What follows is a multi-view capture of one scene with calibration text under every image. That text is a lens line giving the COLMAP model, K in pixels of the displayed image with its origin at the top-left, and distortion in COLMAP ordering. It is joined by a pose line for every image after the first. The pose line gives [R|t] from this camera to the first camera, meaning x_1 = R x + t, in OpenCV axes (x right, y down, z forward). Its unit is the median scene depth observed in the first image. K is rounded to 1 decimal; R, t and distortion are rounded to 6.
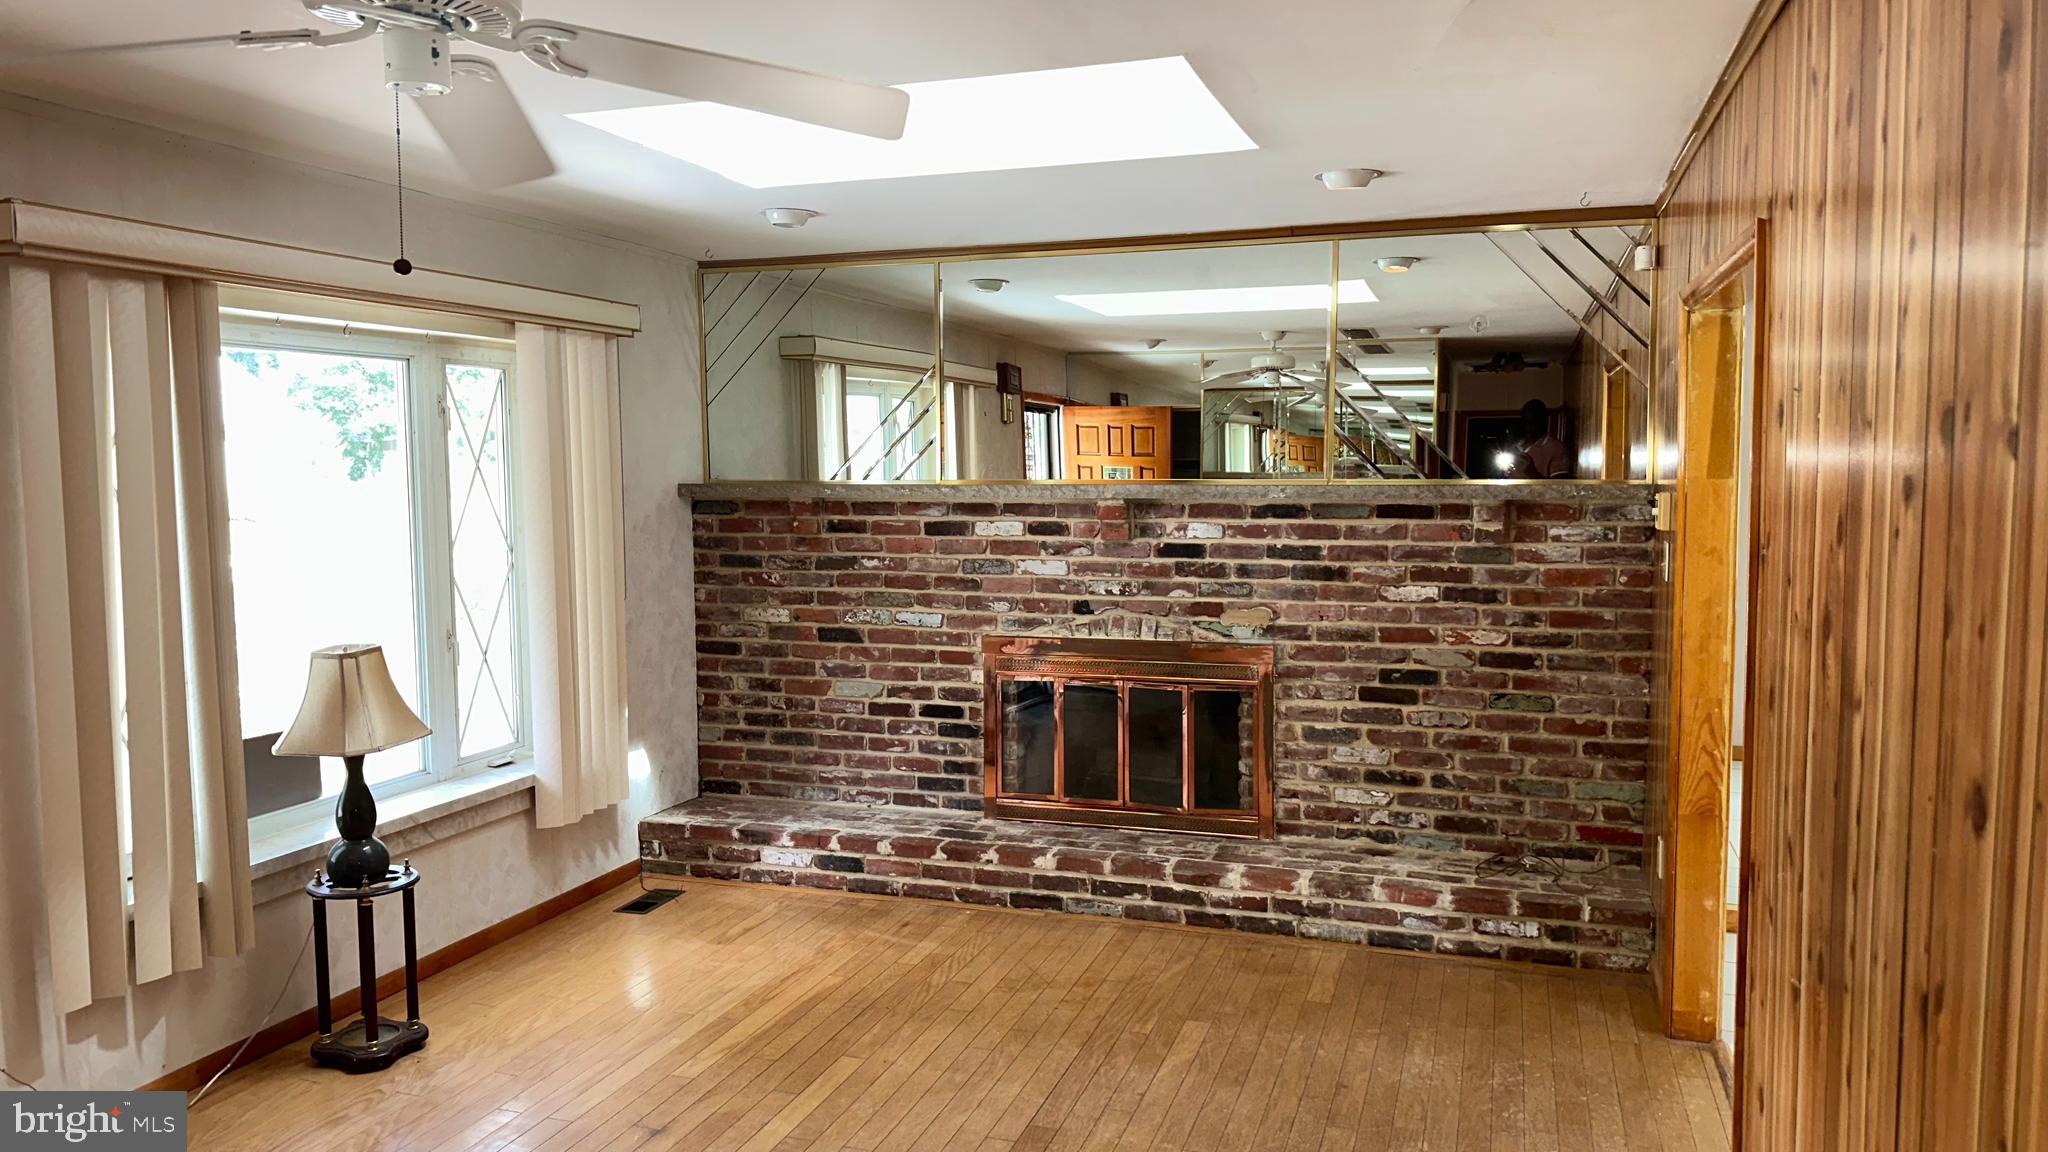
lens RADIAL K [[1417.7, 0, 1033.5], [0, 1417.7, 572.2], [0, 0, 1]] dist [0.035952, -0.035366]
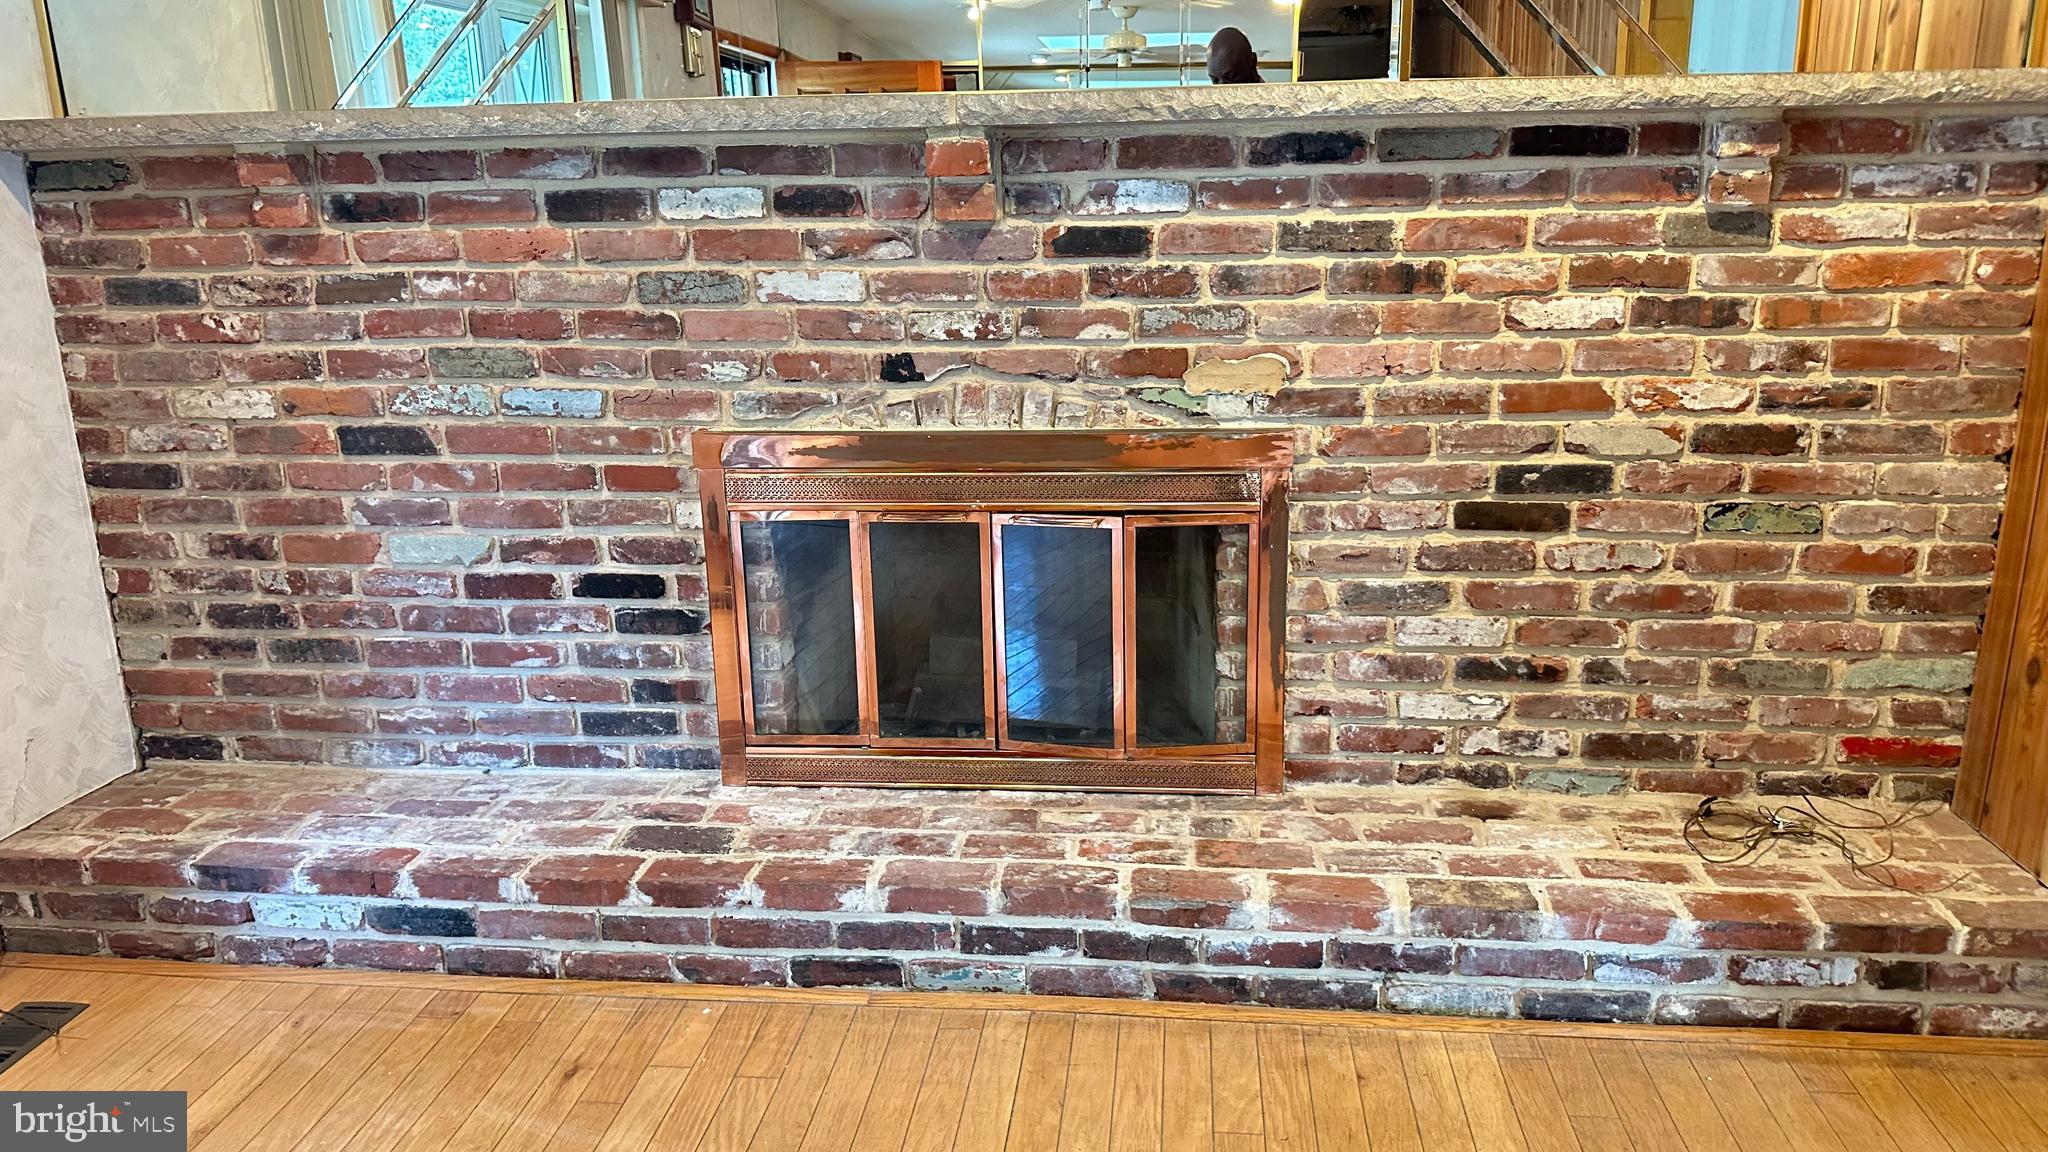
lens RADIAL K [[1417.7, 0, 1037.2], [0, 1417.7, 583.8], [0, 0, 1]] dist [0.035952, -0.035366]
pose [[0.976393, -0.068304, 0.204916, -0.025346], [0.029850, 0.982251, 0.185181, 0.009153], [-0.213928, -0.174693, 0.961102, 0.523572]]
